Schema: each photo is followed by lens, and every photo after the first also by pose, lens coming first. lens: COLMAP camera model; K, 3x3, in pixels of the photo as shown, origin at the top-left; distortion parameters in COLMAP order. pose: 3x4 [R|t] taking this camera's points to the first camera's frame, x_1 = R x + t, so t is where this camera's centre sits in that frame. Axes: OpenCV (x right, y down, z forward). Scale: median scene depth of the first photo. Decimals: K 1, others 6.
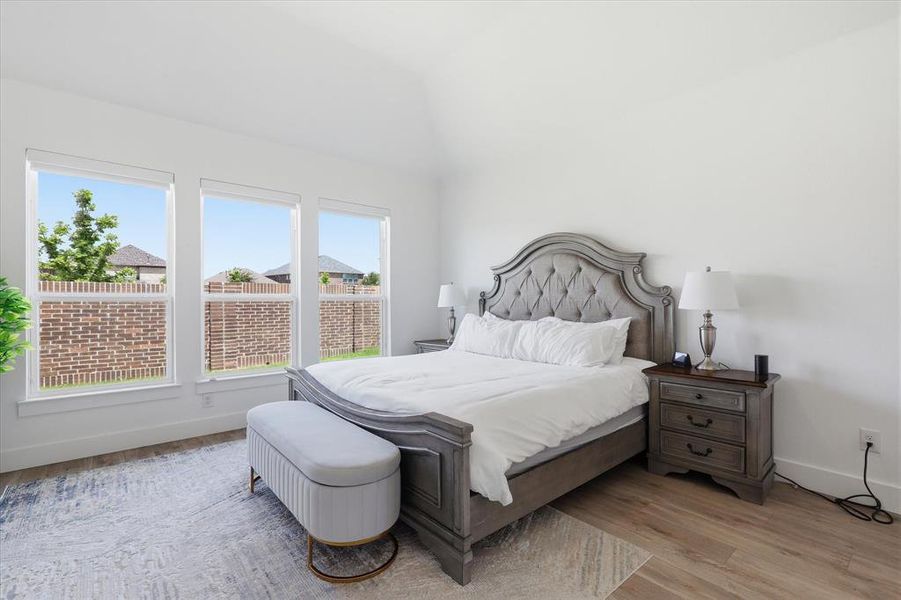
lens RADIAL K [[408.6, 0, 450.2], [0, 408.6, 300.9], [0, 0, 1]] dist [-0.004106, 0.002326]
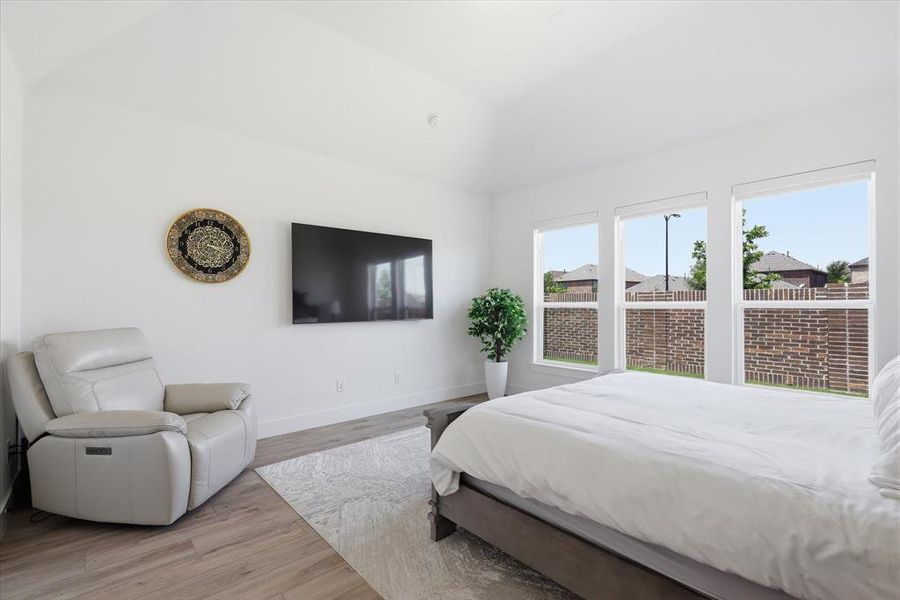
lens RADIAL K [[408.2, 0, 449.3], [0, 408.2, 303.6], [0, 0, 1]] dist [-0.004106, 0.002326]
pose [[0.019057, -0.002671, -0.999815, 0.262491], [-0.000301, 0.999996, -0.002677, -0.004558], [0.999818, 0.000352, 0.019056, 0.210416]]
